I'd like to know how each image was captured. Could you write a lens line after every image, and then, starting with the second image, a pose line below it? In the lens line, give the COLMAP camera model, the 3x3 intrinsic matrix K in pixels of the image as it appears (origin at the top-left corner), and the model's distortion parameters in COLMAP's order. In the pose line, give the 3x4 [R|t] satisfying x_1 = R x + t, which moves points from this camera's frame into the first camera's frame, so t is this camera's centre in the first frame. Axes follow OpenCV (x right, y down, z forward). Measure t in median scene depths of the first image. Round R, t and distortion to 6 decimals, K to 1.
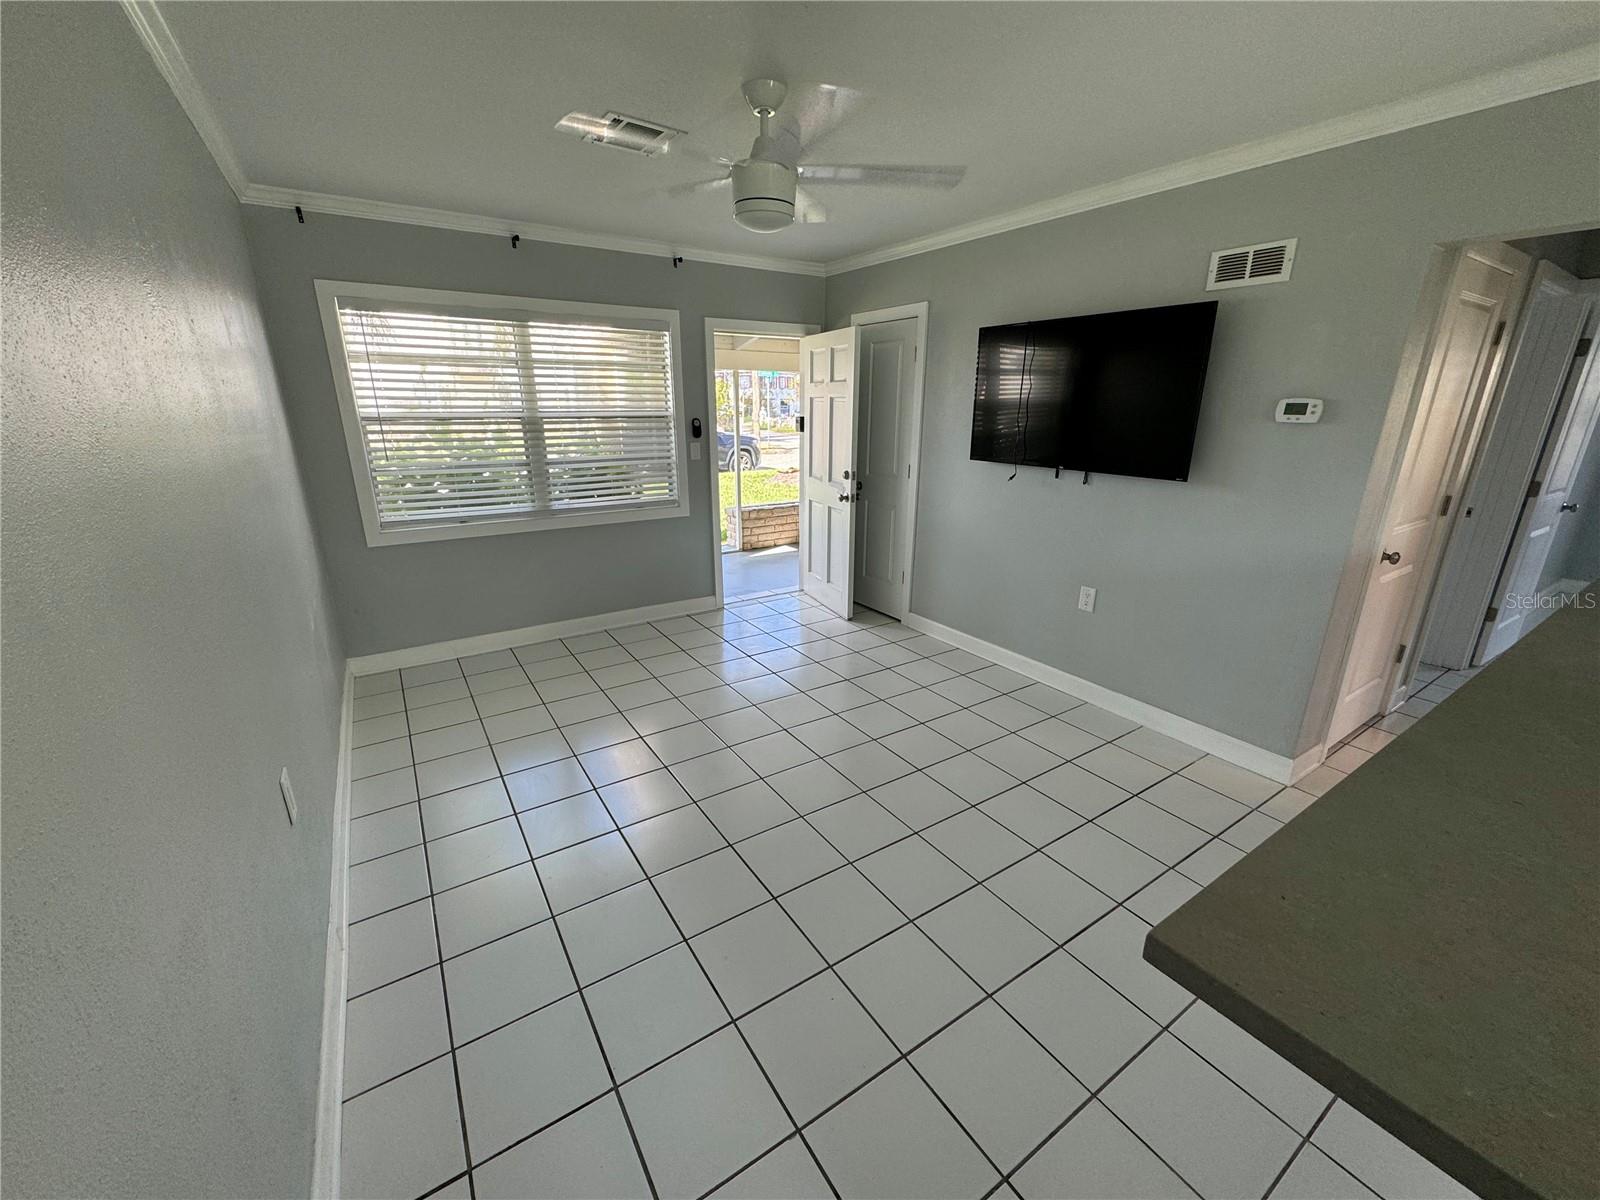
lens RADIAL K [[634.9, 0, 809.1], [0, 634.9, 601.7], [0, 0, 1]] dist [0.000943, -0.000881]
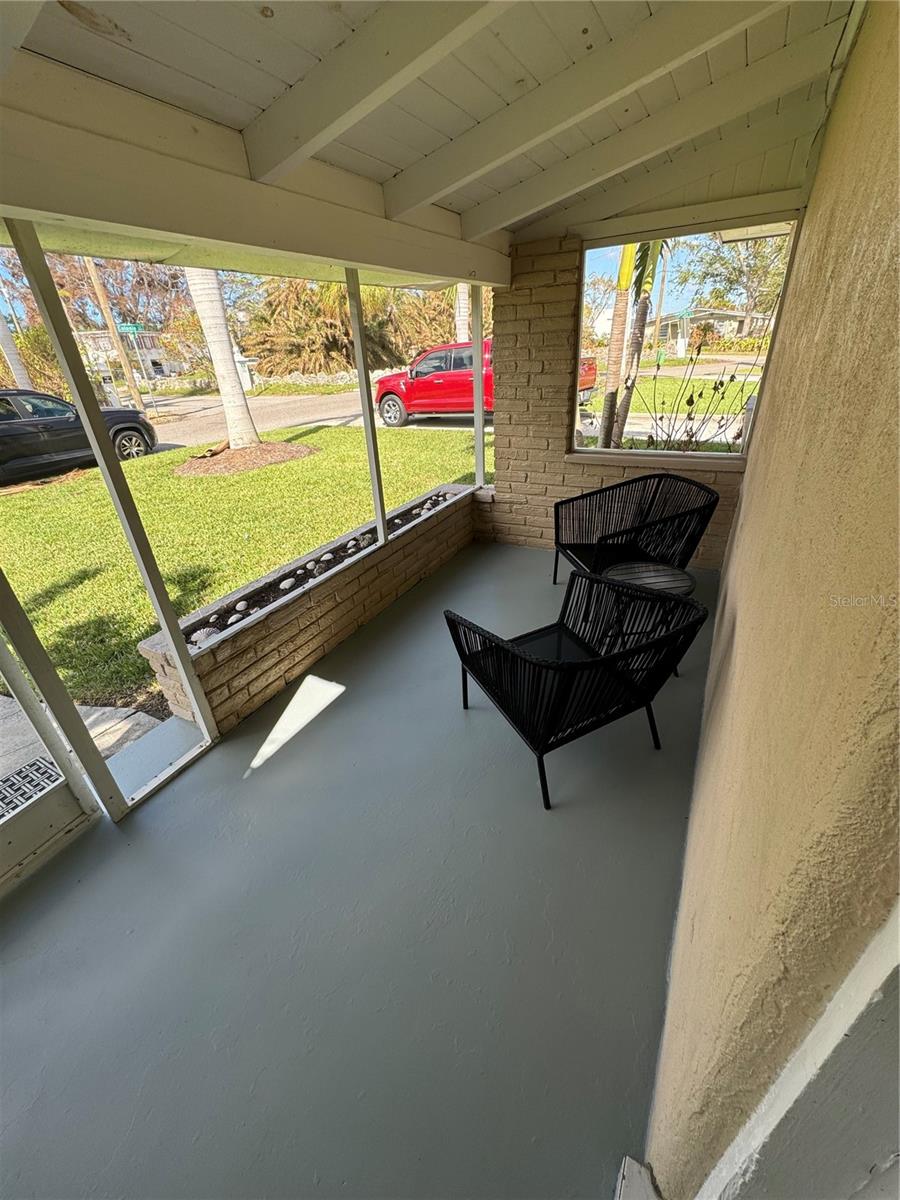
lens RADIAL K [[476.2, 0, 450.1], [0, 476.2, 603.6], [0, 0, 1]] dist [0.000943, -0.000881]
pose [[0.889716, -0.263563, 0.372748, -0.112215], [0.191844, 0.956771, 0.218599, -0.359573], [-0.414249, -0.122982, 0.901817, 1.165962]]
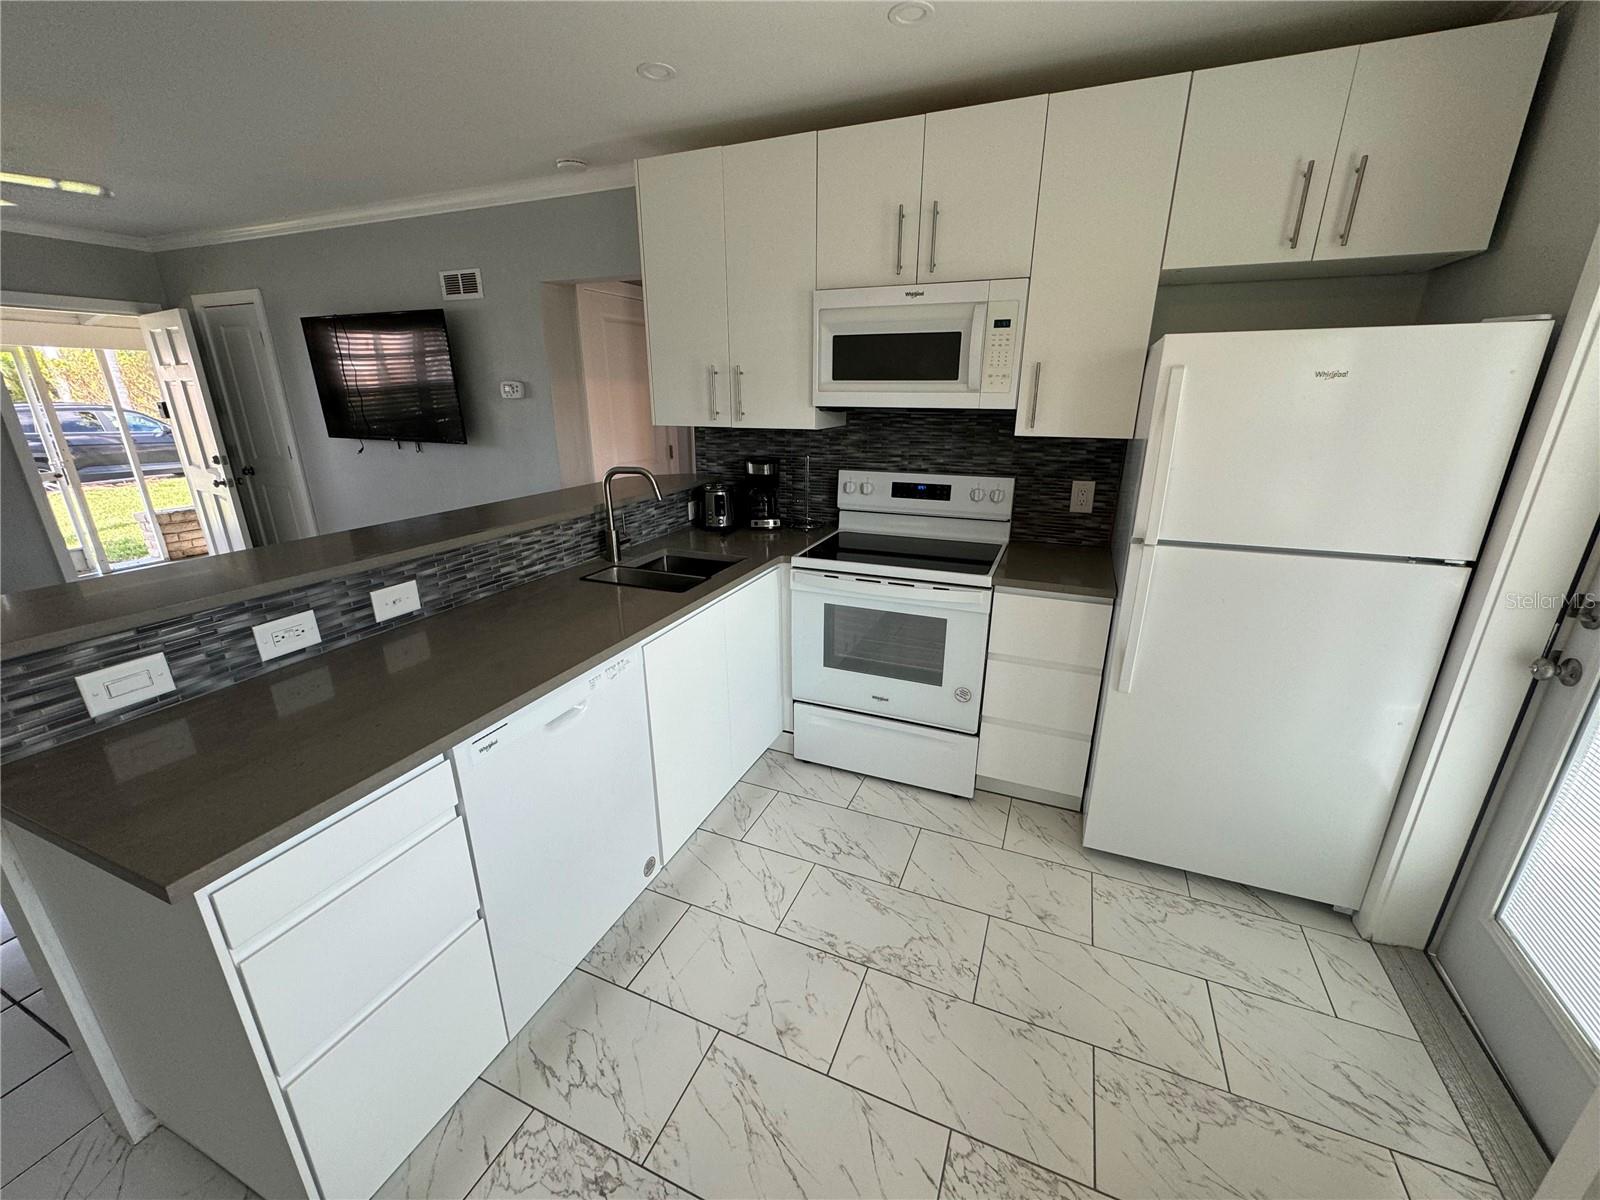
lens RADIAL K [[634.9, 0, 801.8], [0, 634.9, 603.9], [0, 0, 1]] dist [0.000943, -0.000881]
pose [[0.838828, -0.178353, 0.514352, 0.282803], [0.166391, 0.983593, 0.069705, 0.107135], [-0.518345, 0.027113, 0.854742, -0.322764]]
